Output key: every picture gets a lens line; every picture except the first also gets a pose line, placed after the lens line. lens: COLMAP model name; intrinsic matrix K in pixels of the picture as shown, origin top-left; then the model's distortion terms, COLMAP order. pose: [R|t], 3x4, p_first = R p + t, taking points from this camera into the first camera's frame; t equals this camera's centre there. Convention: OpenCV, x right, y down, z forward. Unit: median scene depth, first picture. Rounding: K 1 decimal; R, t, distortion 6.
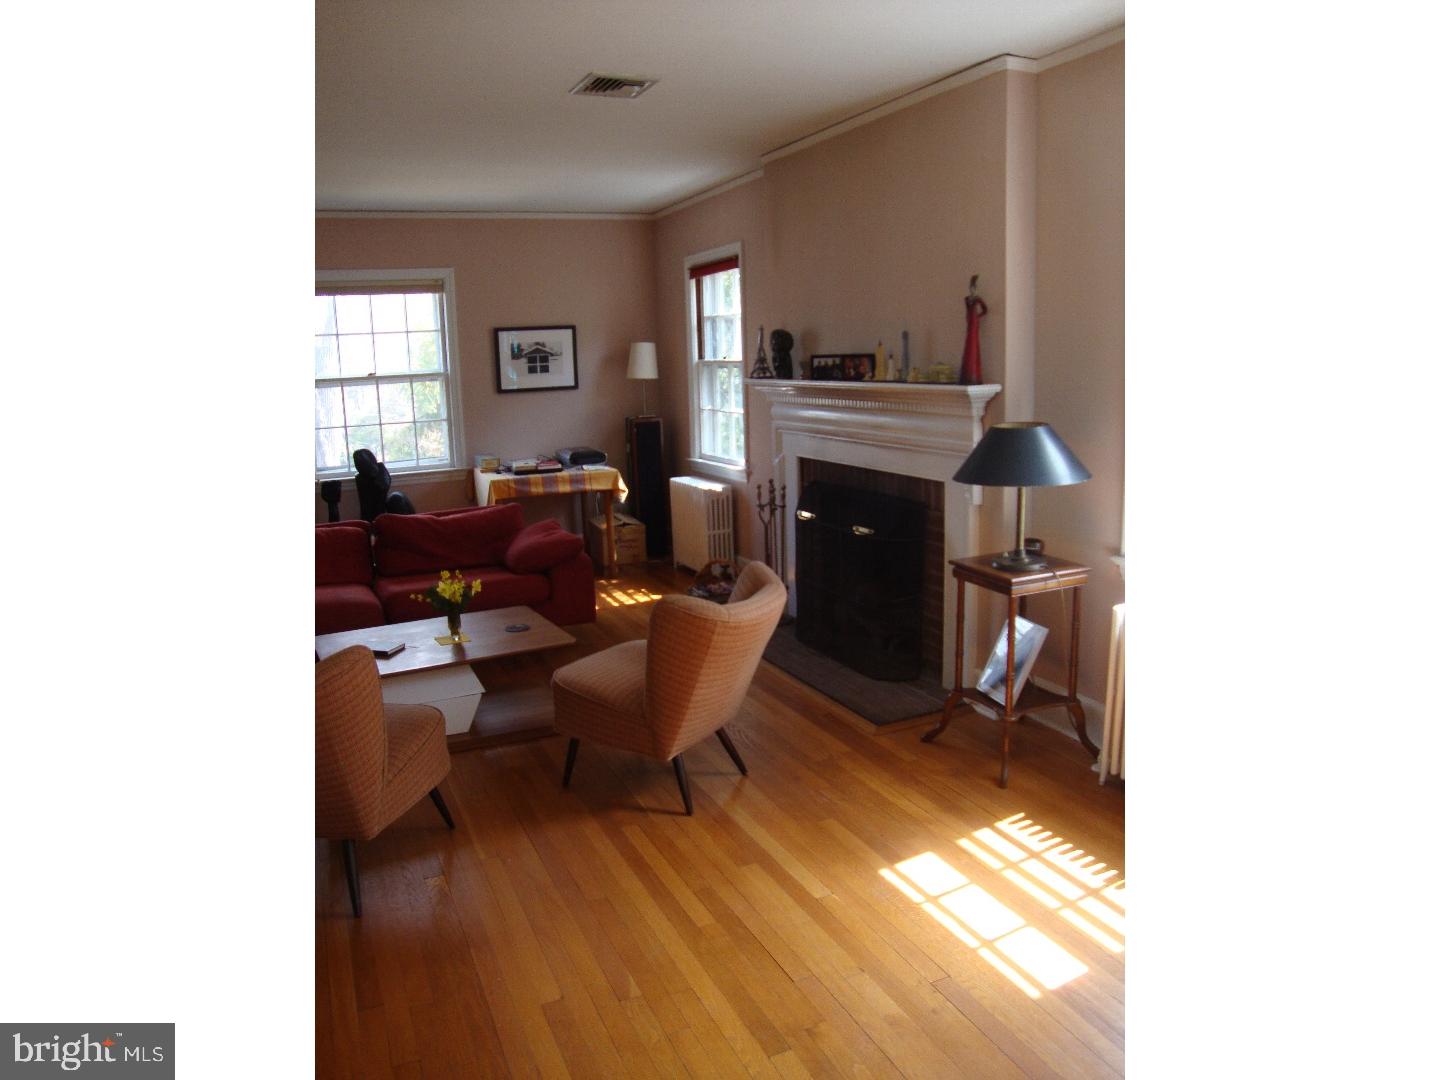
lens RADIAL K [[972.4, 0, 706.6], [0, 972.4, 547.5], [0, 0, 1]] dist [-0.160133, 0.002507]
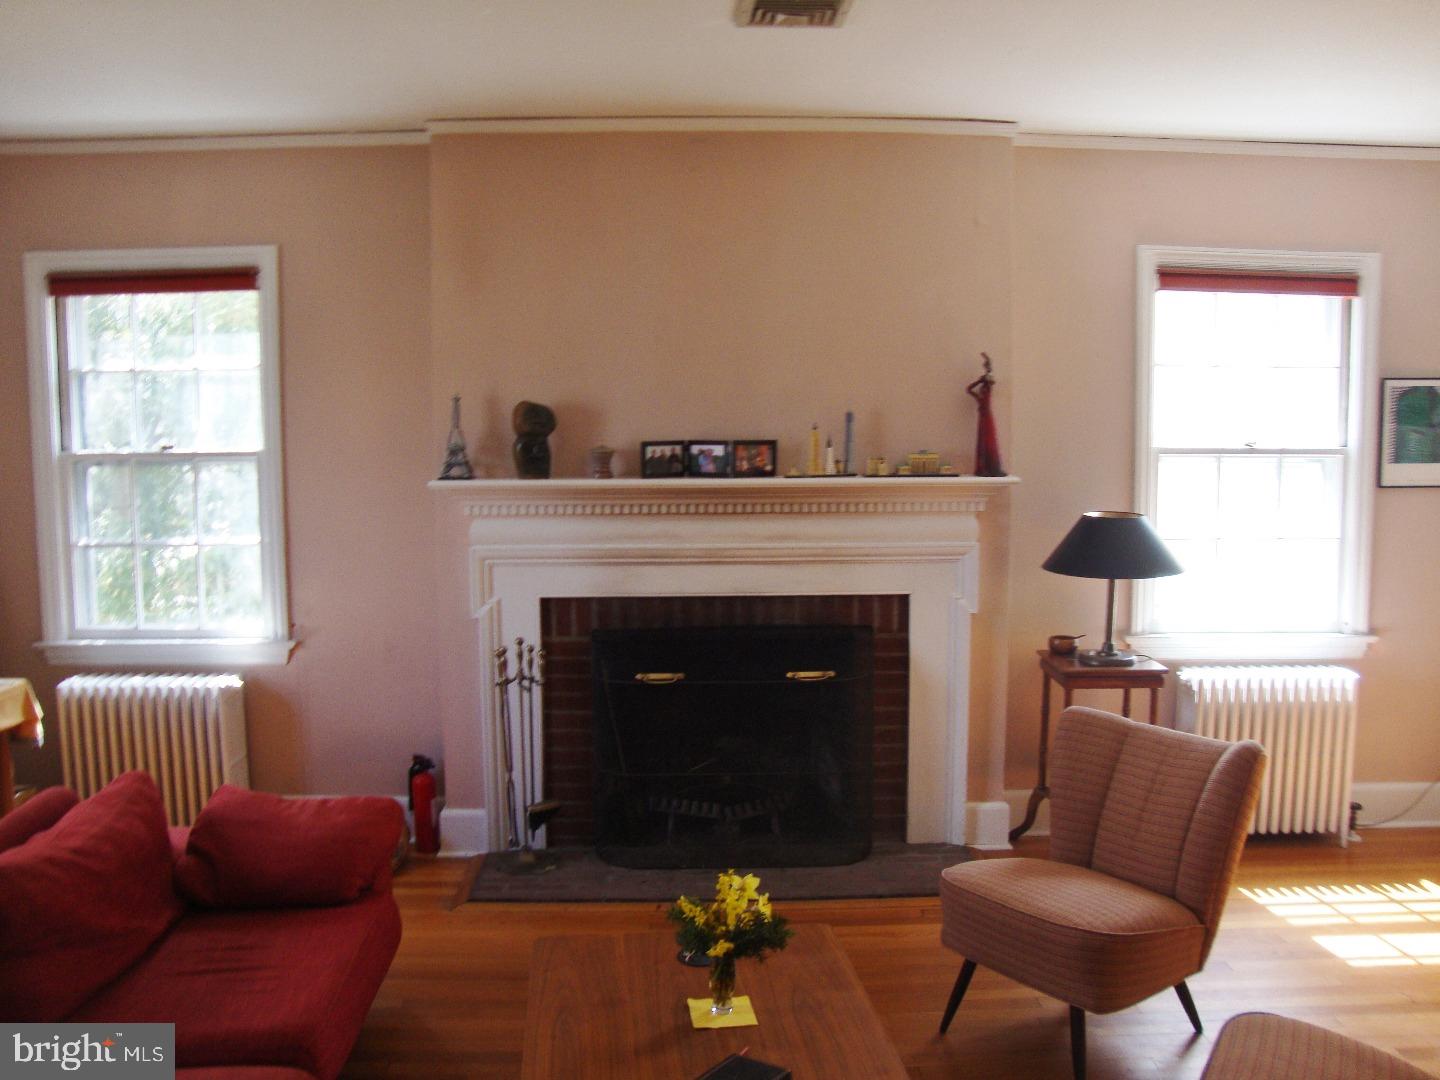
lens RADIAL K [[1291.2, 0, 720.0], [0, 1291.2, 540.0], [0, 0, 1]] dist [-0.205543, 0.212520]
pose [[0.372594, -0.066079, 0.925639, -0.527153], [0.175563, 0.984468, -0.000390, -0.089630], [-0.911236, 0.162653, 0.378408, 0.456212]]
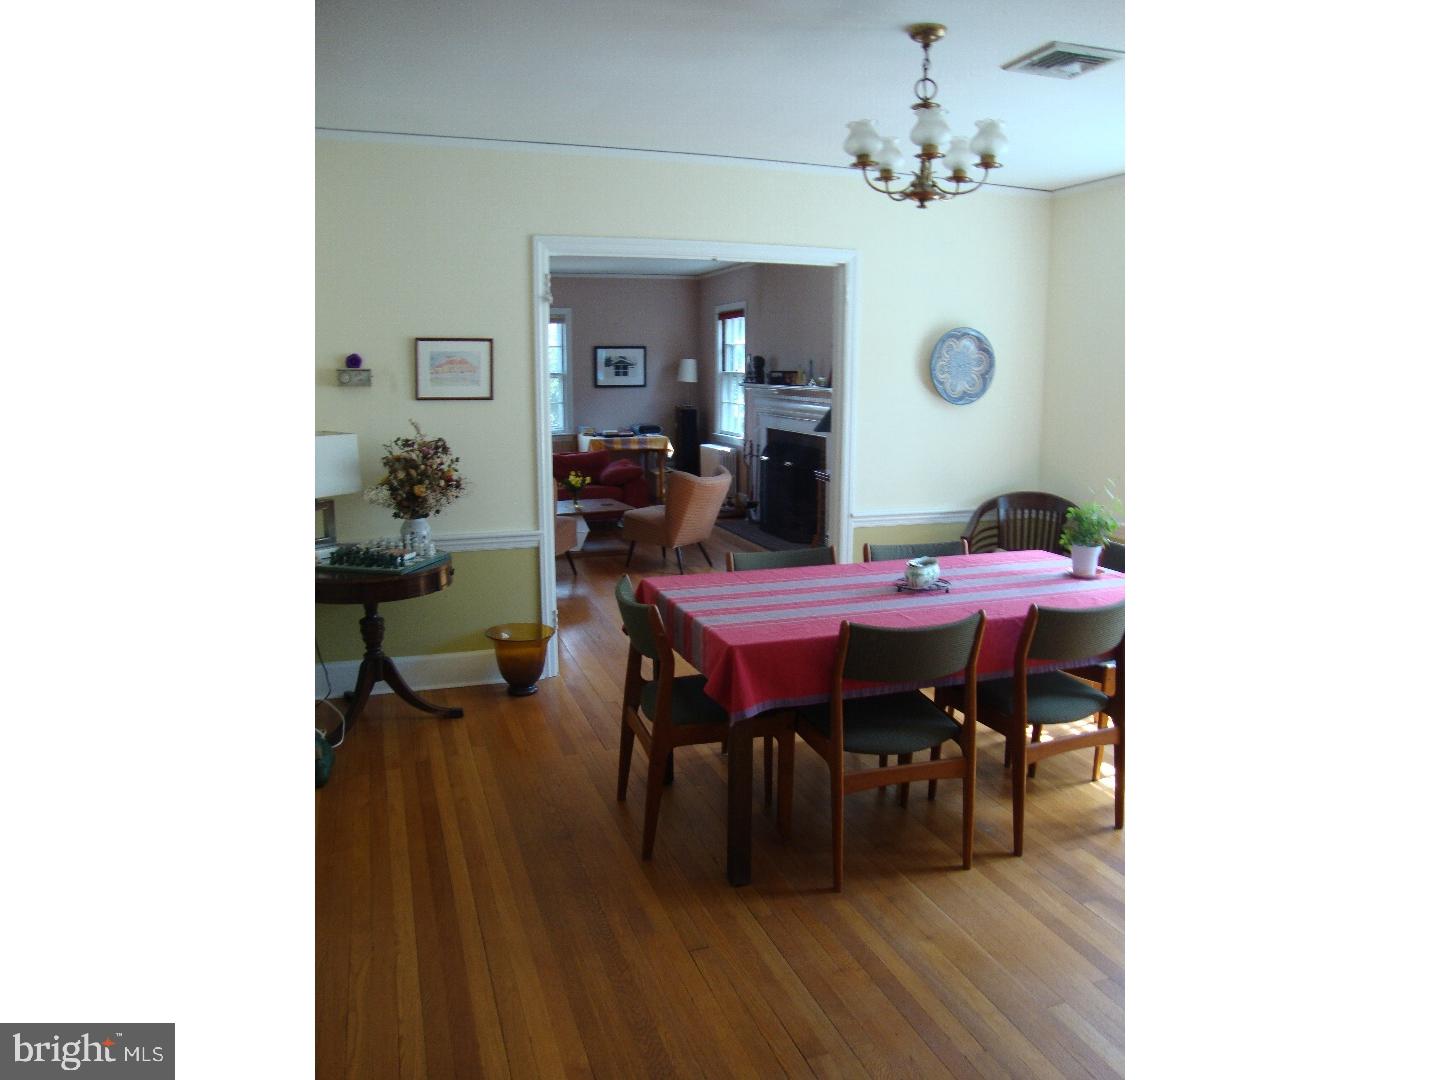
lens RADIAL K [[972.4, 0, 706.6], [0, 972.4, 547.5], [0, 0, 1]] dist [-0.160133, 0.002507]
pose [[0.996542, 0.045853, -0.069296, 0.095589], [-0.046459, 0.998895, -0.007162, 0.114454], [0.068891, 0.010357, 0.997570, -0.619929]]
